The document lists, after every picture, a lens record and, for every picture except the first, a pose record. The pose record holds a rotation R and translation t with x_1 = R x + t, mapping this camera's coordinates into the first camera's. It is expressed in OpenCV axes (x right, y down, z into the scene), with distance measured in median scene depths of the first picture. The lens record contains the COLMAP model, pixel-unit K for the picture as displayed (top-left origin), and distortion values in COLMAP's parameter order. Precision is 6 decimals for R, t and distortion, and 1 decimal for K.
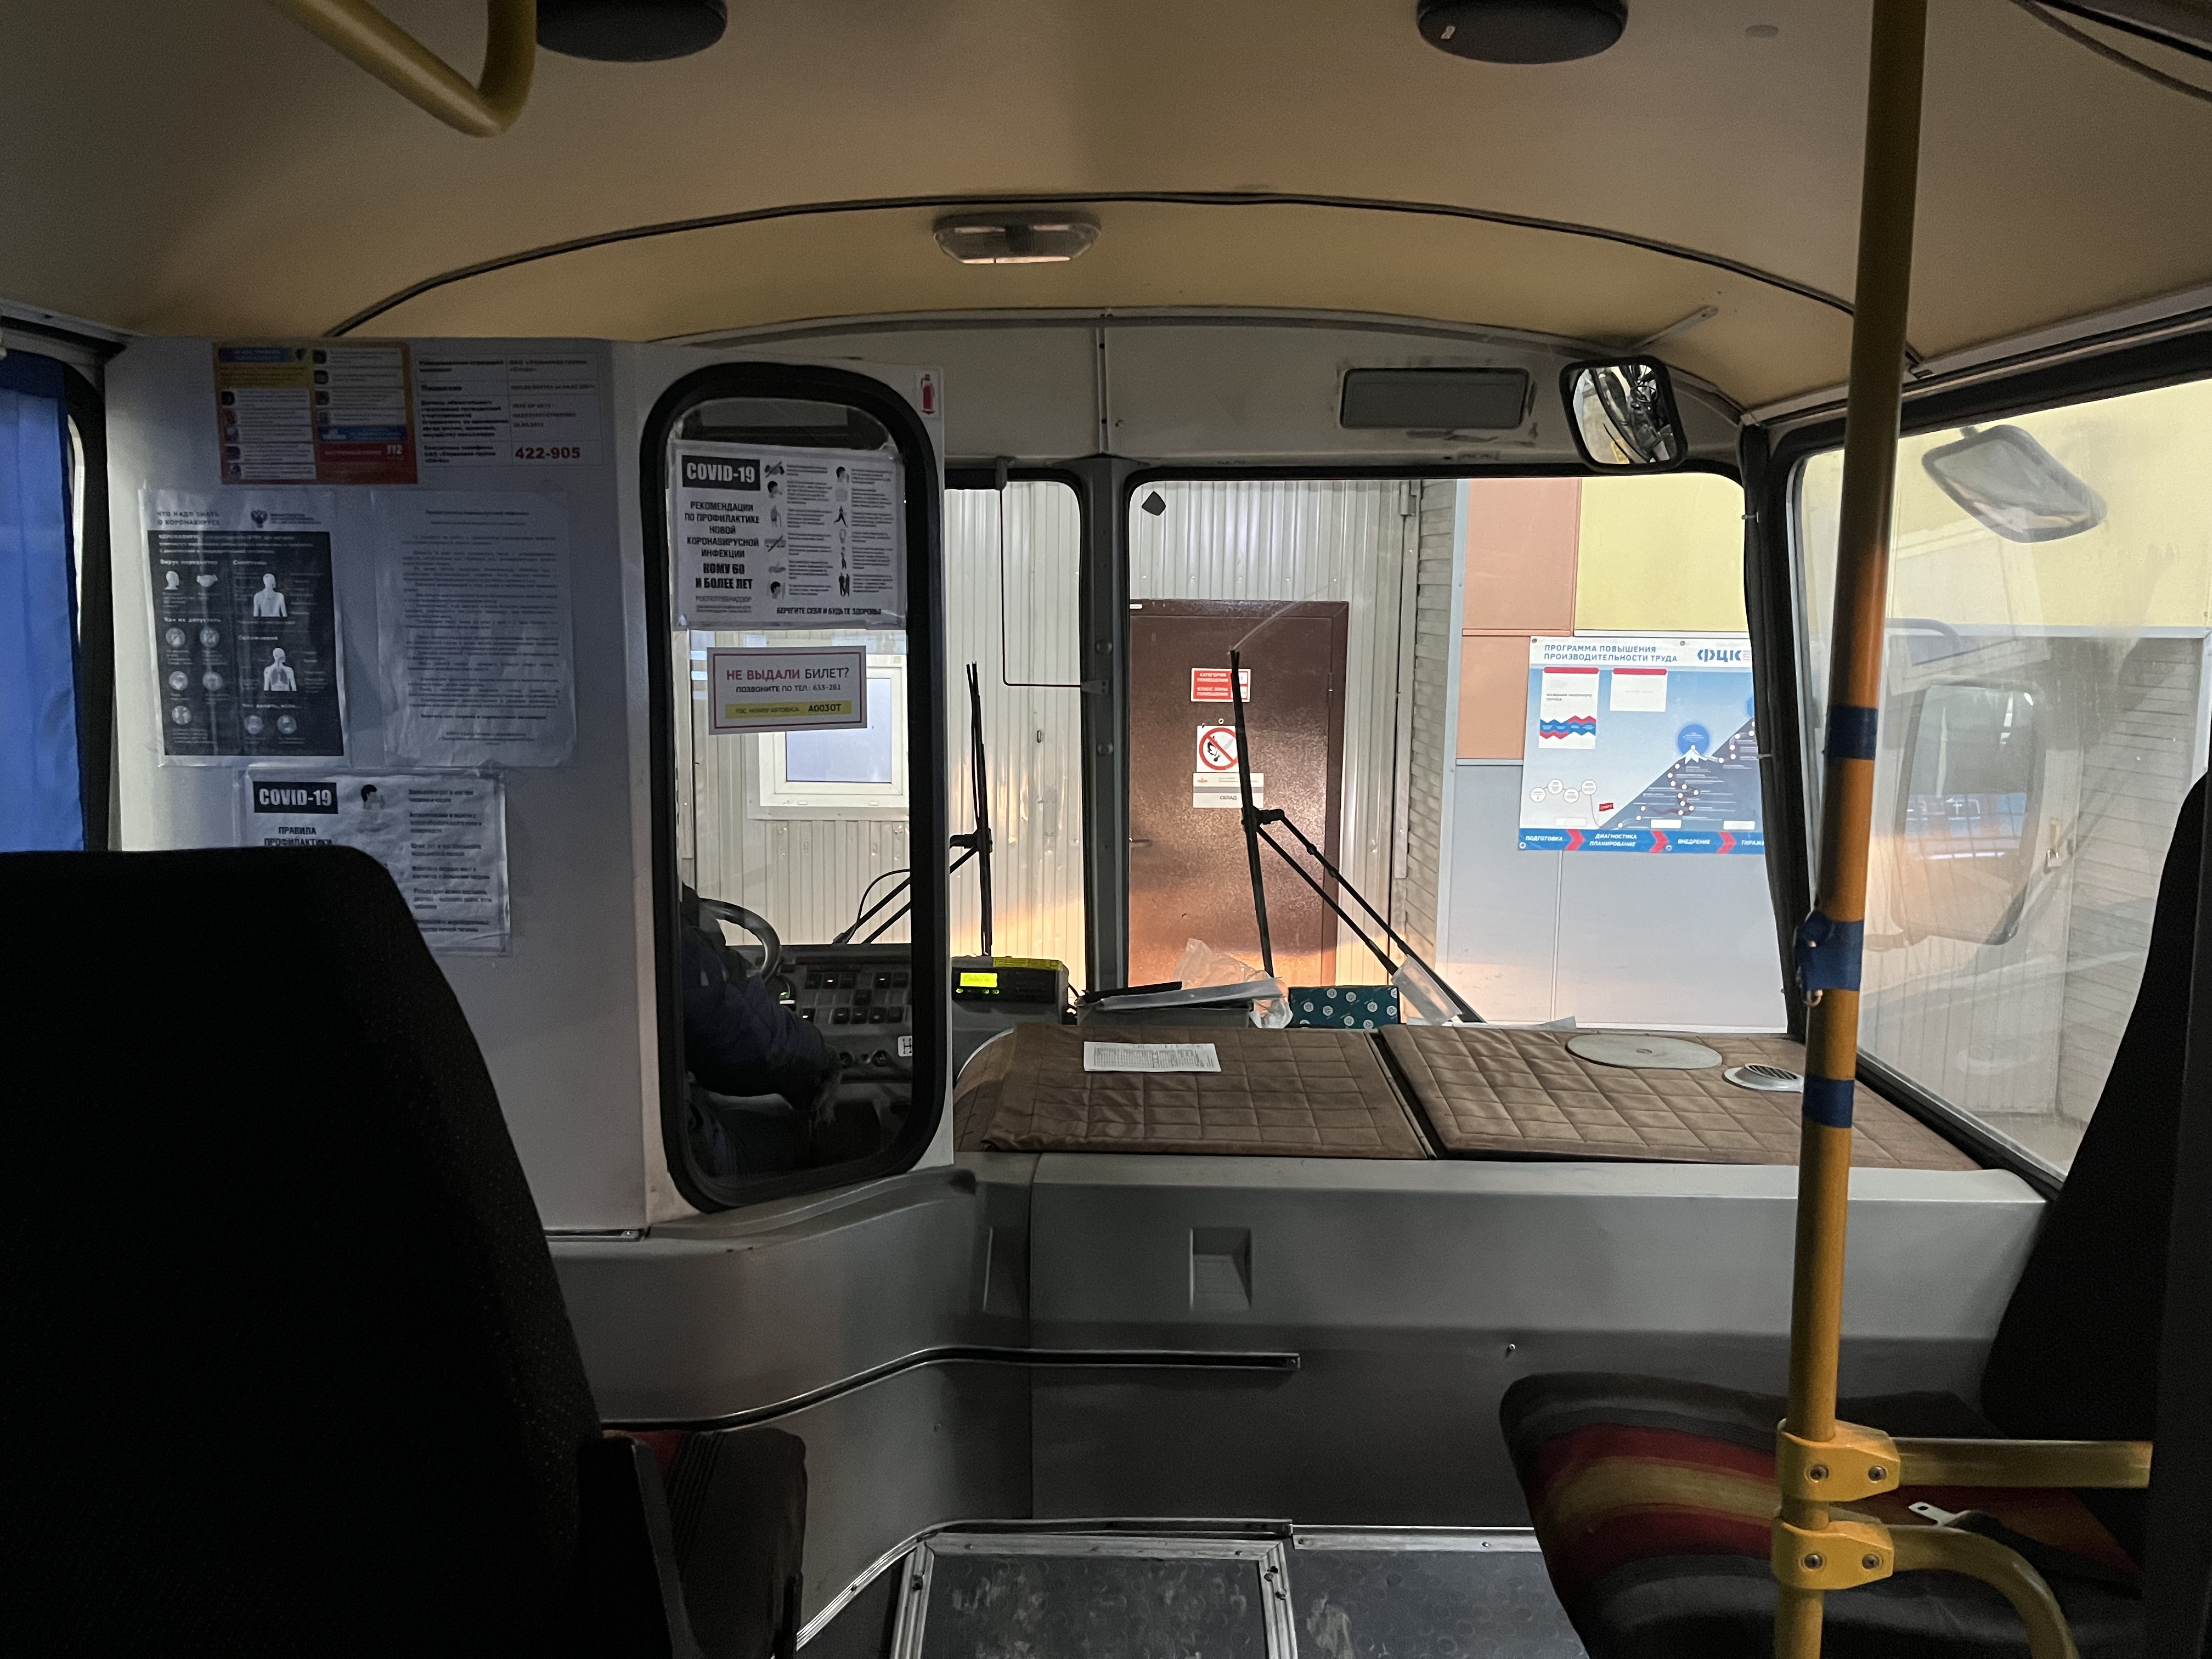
lens RADIAL K [[1696.2, 0, 1106.0], [0, 1696.2, 829.5], [0, 0, 1]] dist [0.108786, 0.001621]
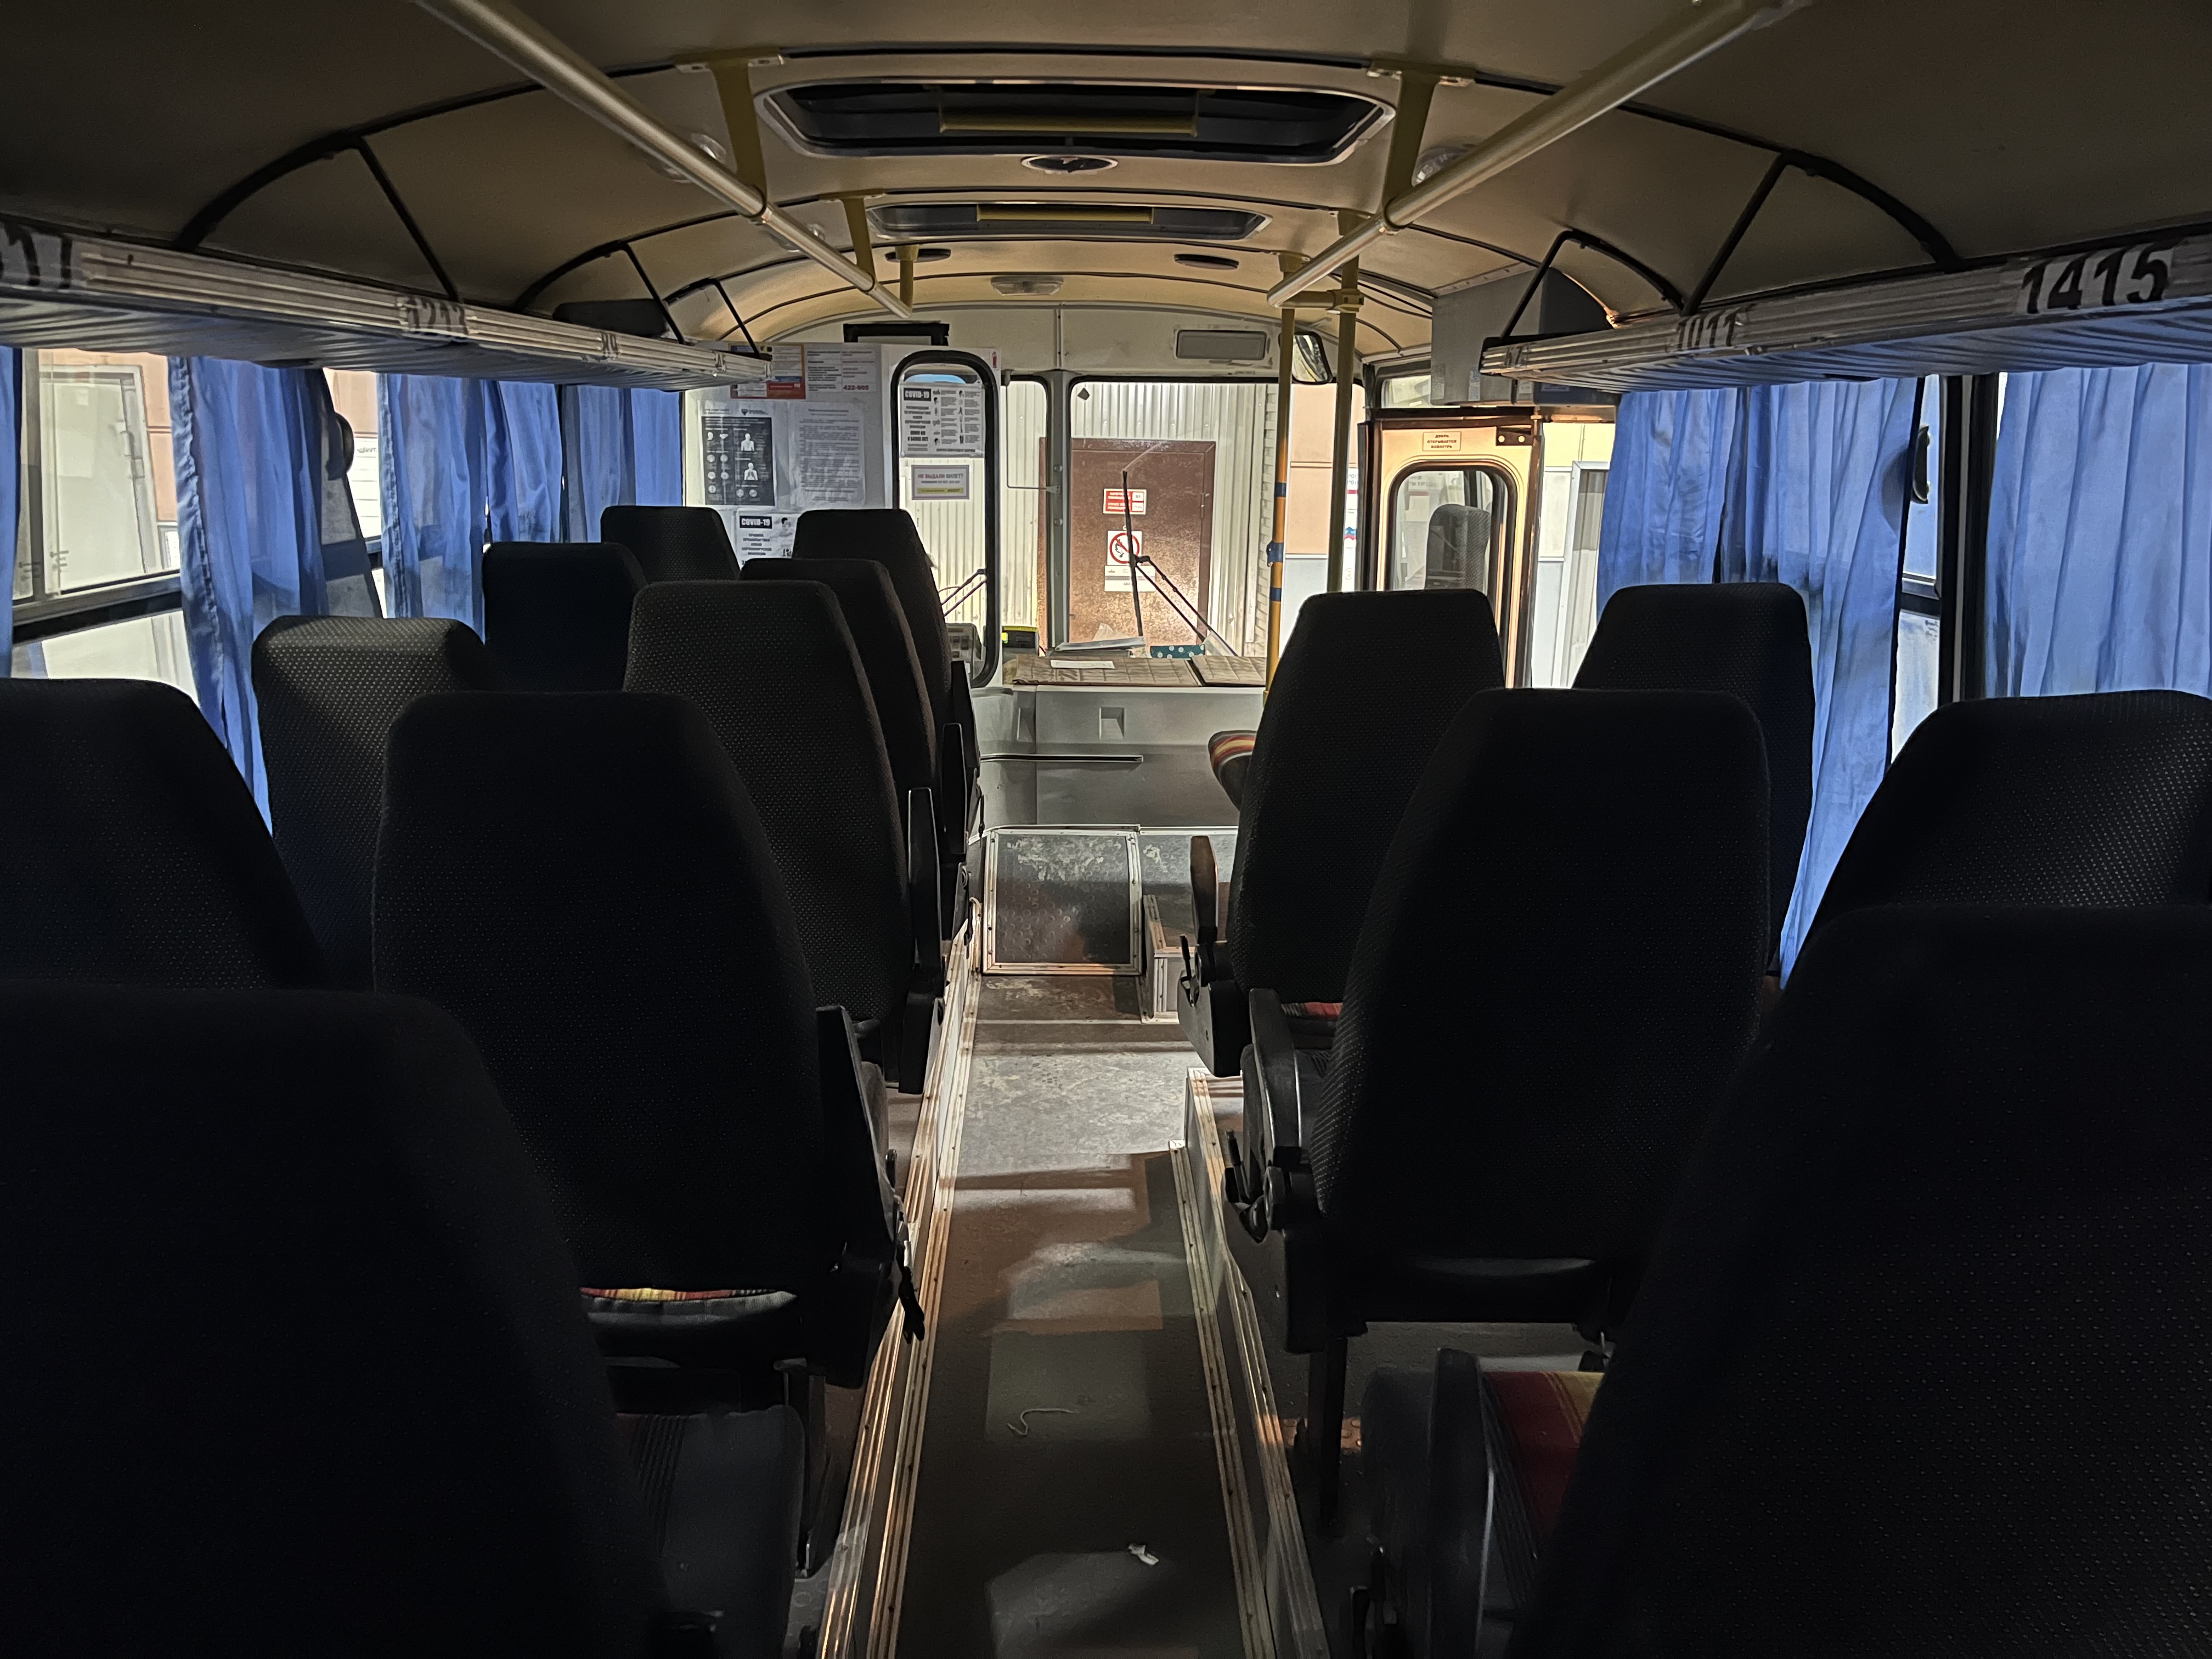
lens RADIAL K [[1649.9, 0, 1106.0], [0, 1649.9, 829.5], [0, 0, 1]] dist [0.130167, -0.000162]
pose [[0.998702, -0.000827, 0.050927, -0.068584], [-0.004317, 0.994896, 0.100810, 0.177593], [-0.050751, -0.100899, 0.993601, -1.485357]]
